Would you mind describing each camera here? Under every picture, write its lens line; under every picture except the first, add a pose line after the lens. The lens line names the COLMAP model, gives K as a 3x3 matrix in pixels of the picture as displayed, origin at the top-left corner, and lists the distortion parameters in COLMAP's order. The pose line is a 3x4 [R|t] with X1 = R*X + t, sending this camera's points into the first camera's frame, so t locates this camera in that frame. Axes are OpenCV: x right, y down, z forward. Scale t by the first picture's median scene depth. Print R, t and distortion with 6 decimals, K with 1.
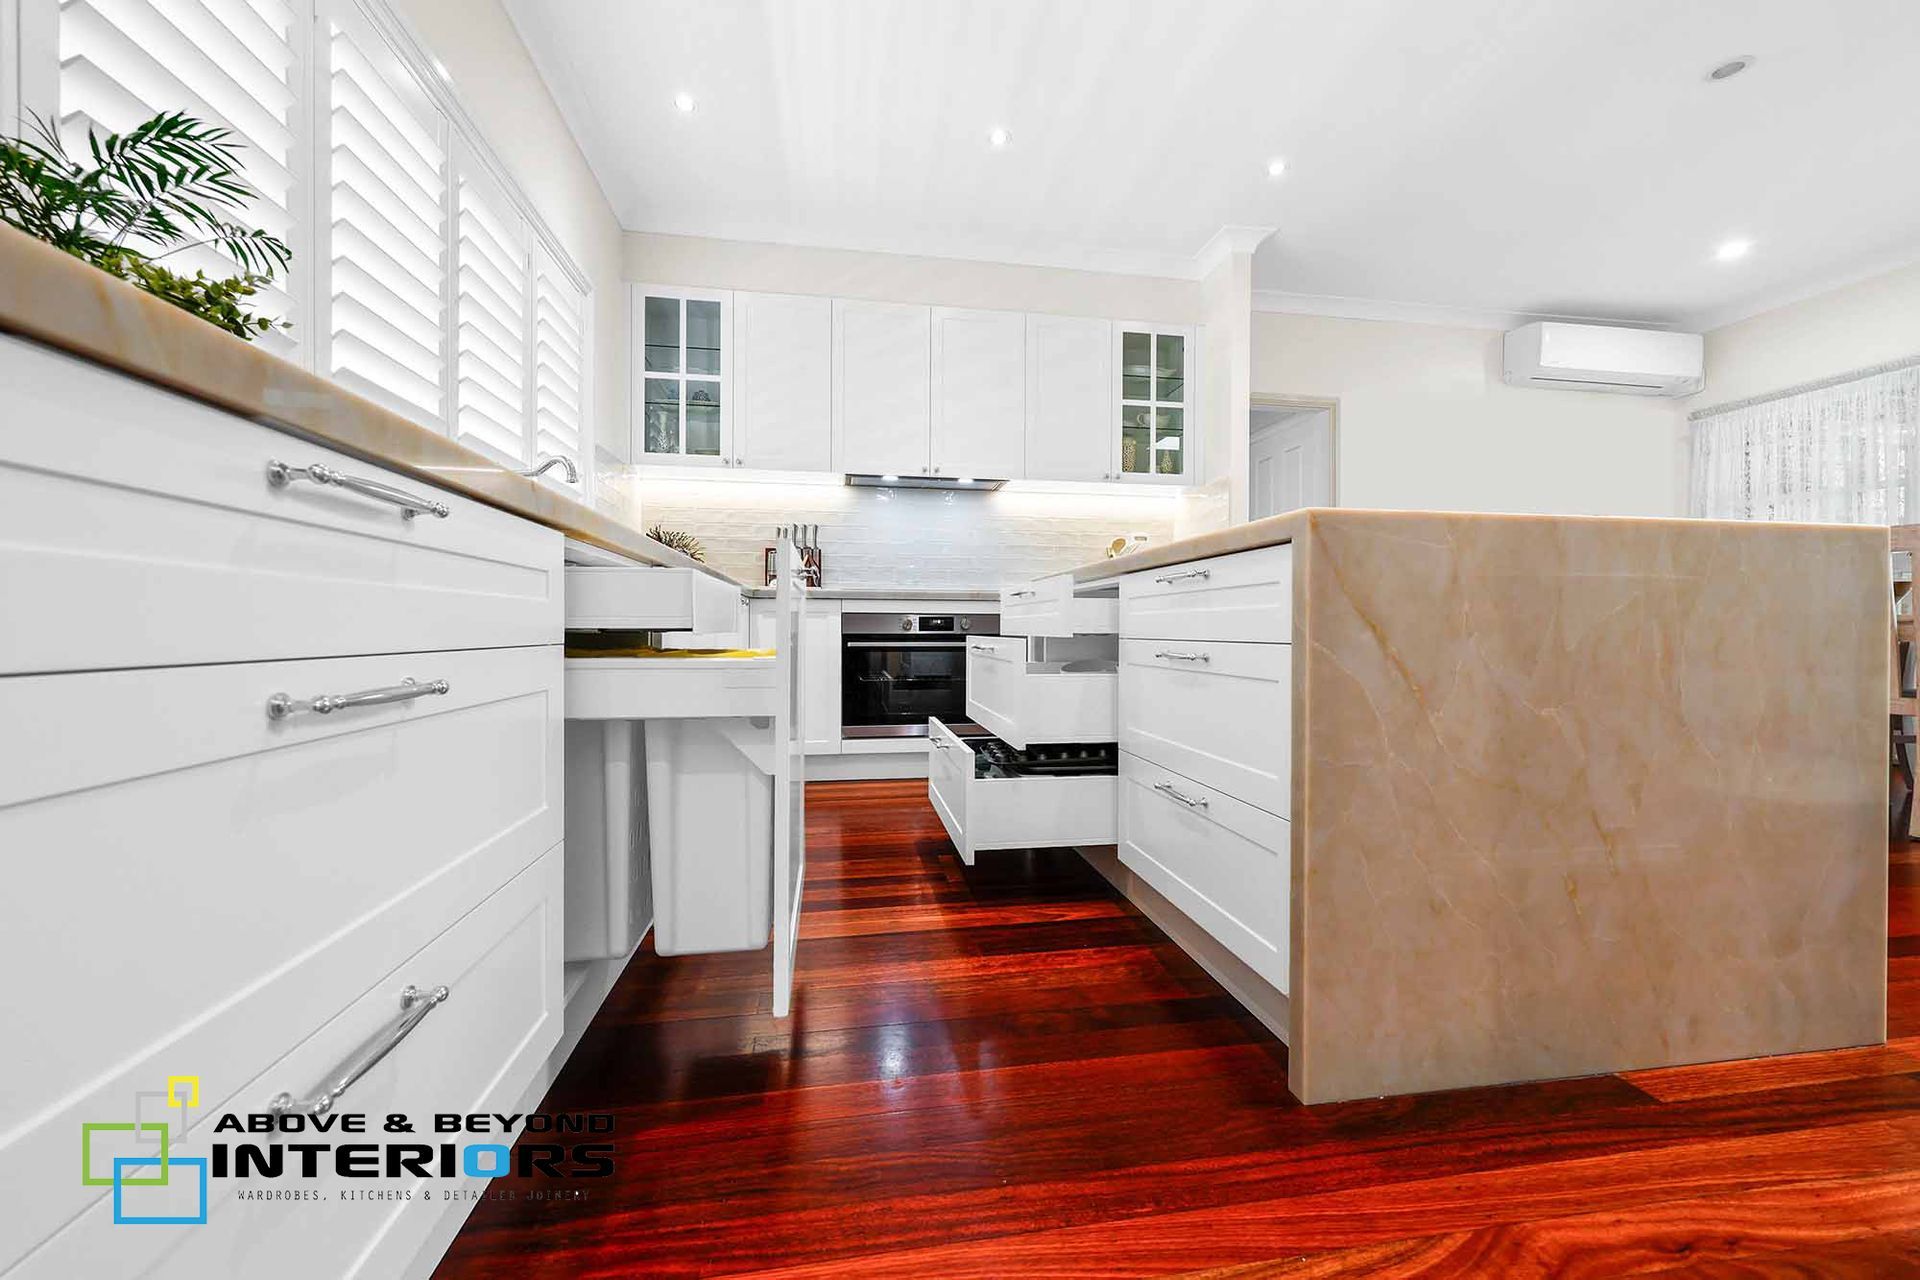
lens RADIAL K [[739.6, 0, 960.0], [0, 739.6, 640.0], [0, 0, 1]] dist [-0.001705, -0.000118]
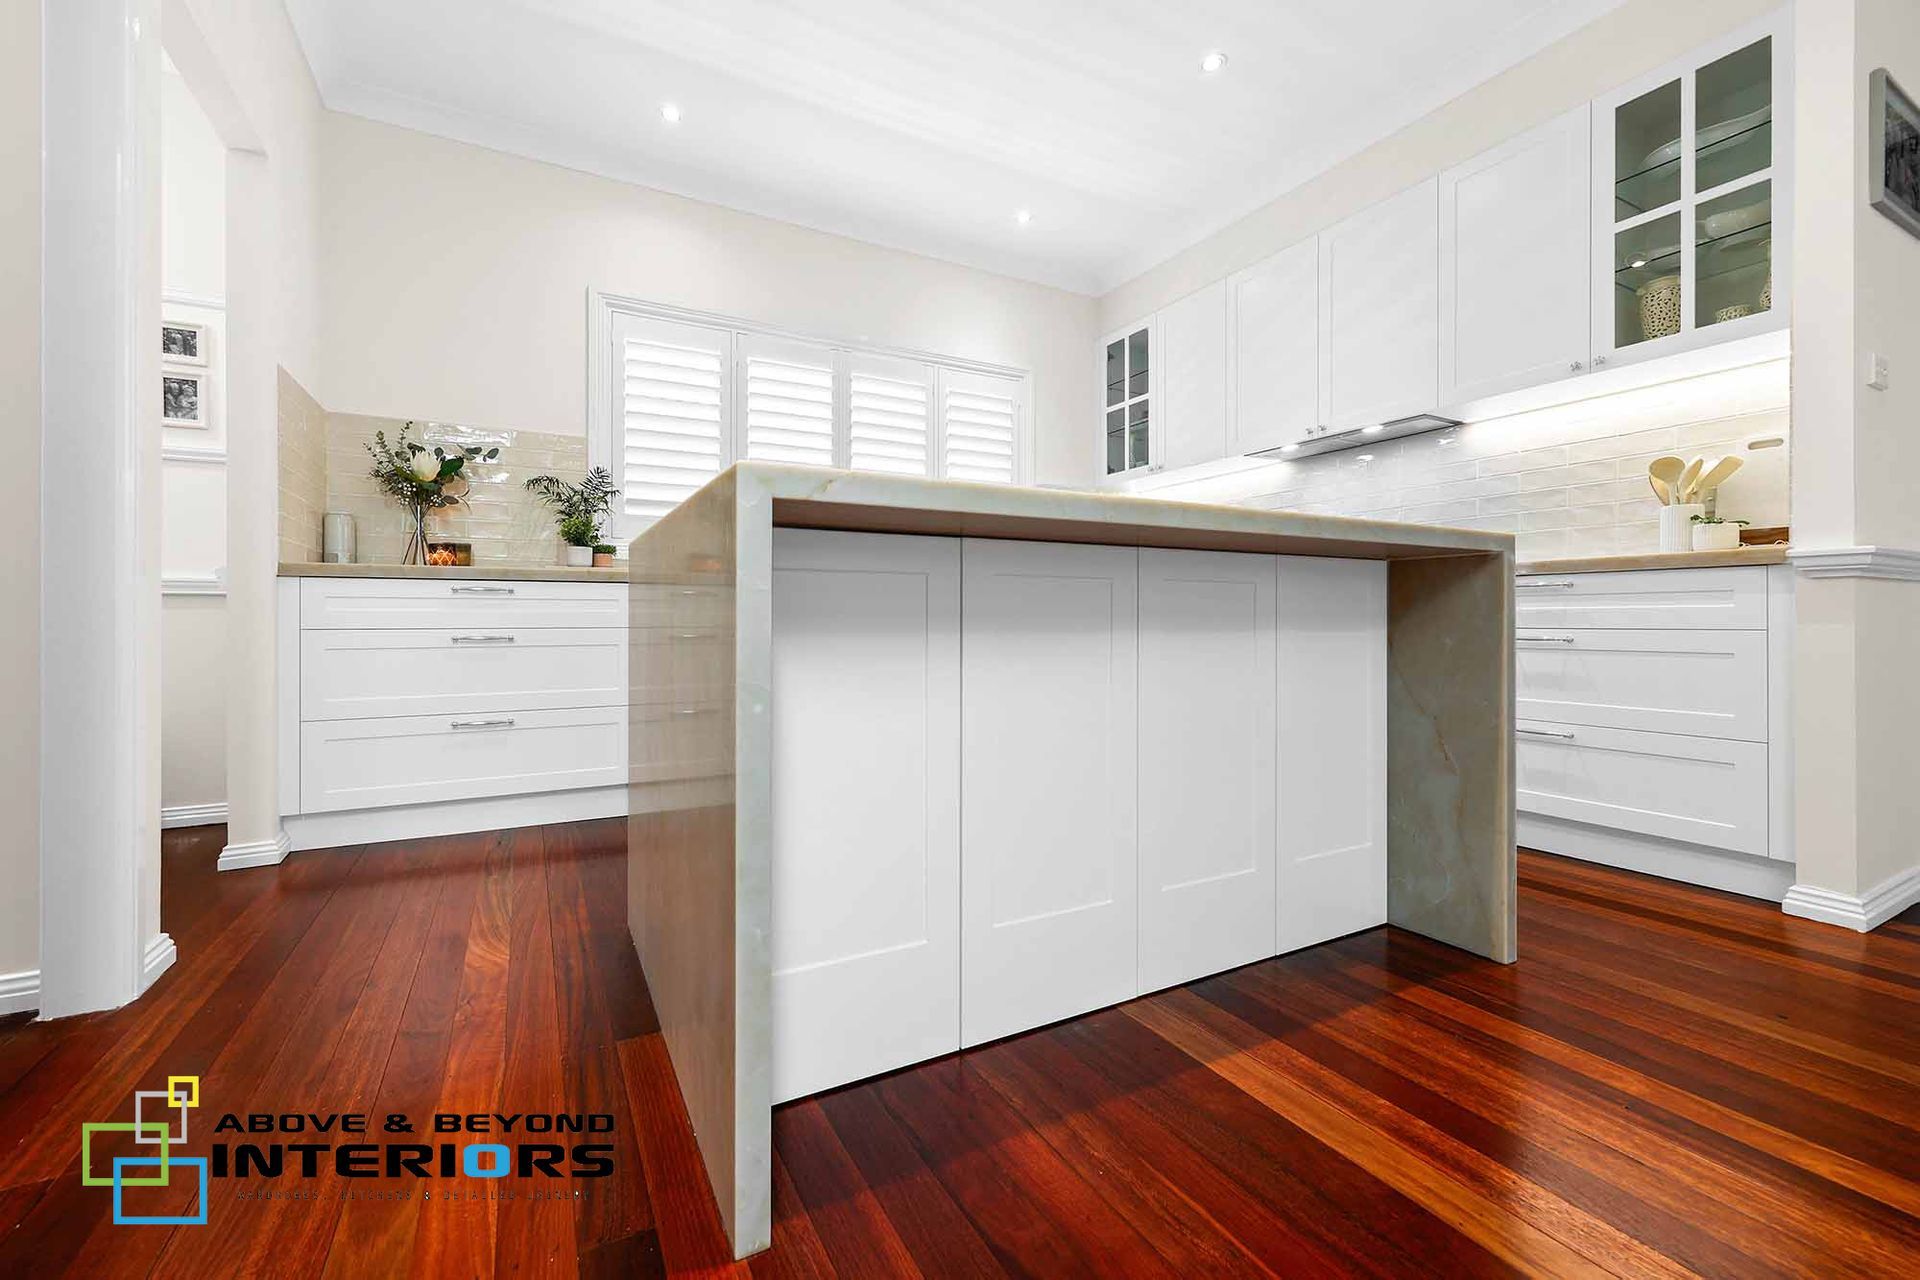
lens RADIAL K [[785.5, 0, 951.0], [0, 785.5, 623.2], [0, 0, 1]] dist [0.000526, -0.000089]
pose [[0.325043, -0.002501, -0.945696, 0.691386], [-0.011183, 0.999916, -0.006488, -0.001256], [0.945633, 0.012685, 0.324988, 0.337816]]
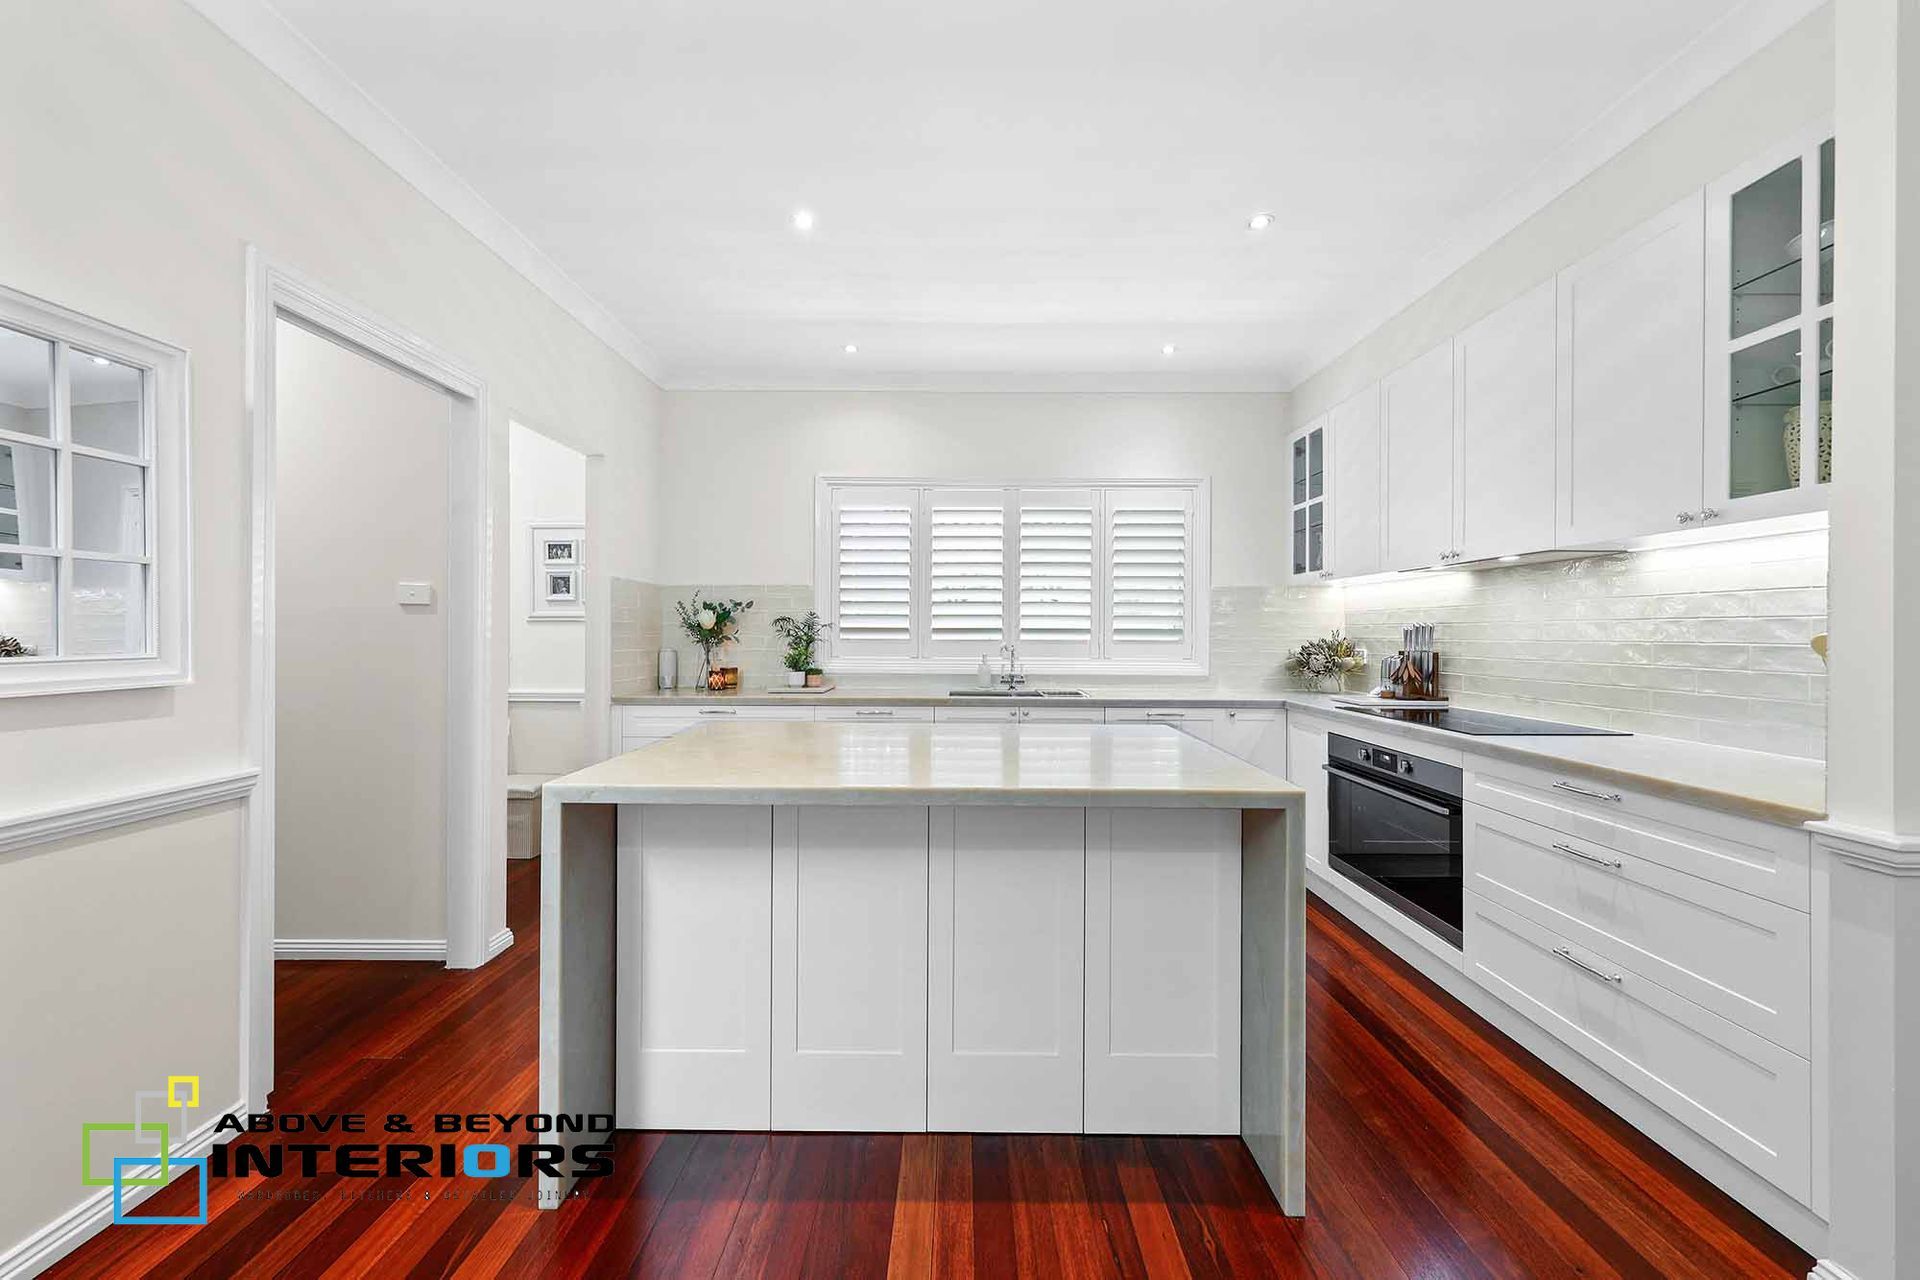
lens RADIAL K [[752.6, 0, 959.5], [0, 752.6, 635.8], [0, 0, 1]] dist [0.000117, 0.000086]
pose [[-0.168203, -0.002121, -0.985750, 0.831567], [-0.020147, 0.999796, 0.001287, -0.144980], [0.985547, 0.020076, -0.168211, 0.665584]]
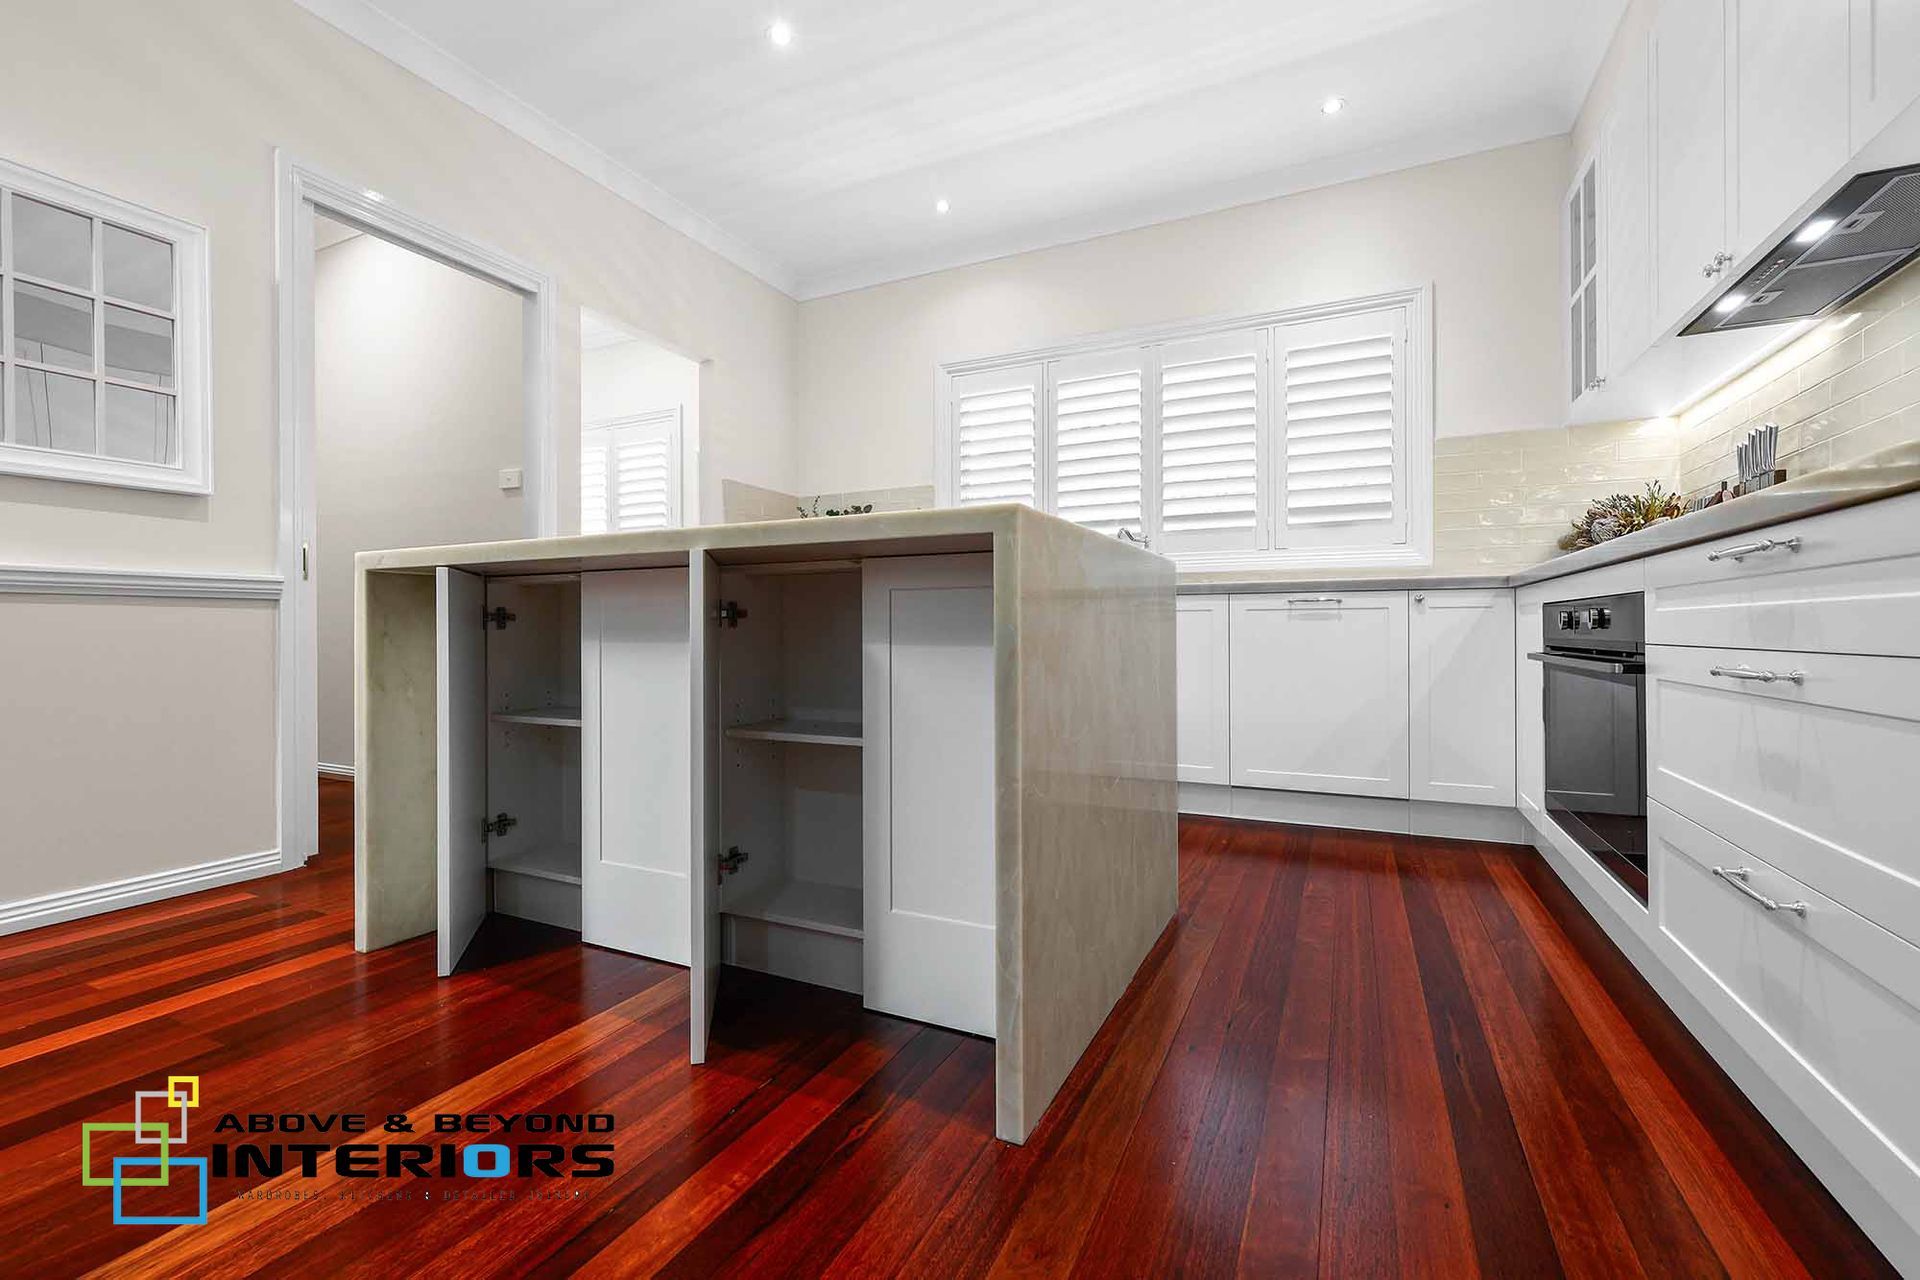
lens RADIAL K [[815.2, 0, 957.7], [0, 815.2, 634.7], [0, 0, 1]] dist [-0.000147, 0.000433]
pose [[-0.577891, 0.000233, -0.816114, 0.637079], [-0.012478, 0.999881, 0.009121, -0.011020], [0.816019, 0.015455, -0.577819, 0.953203]]
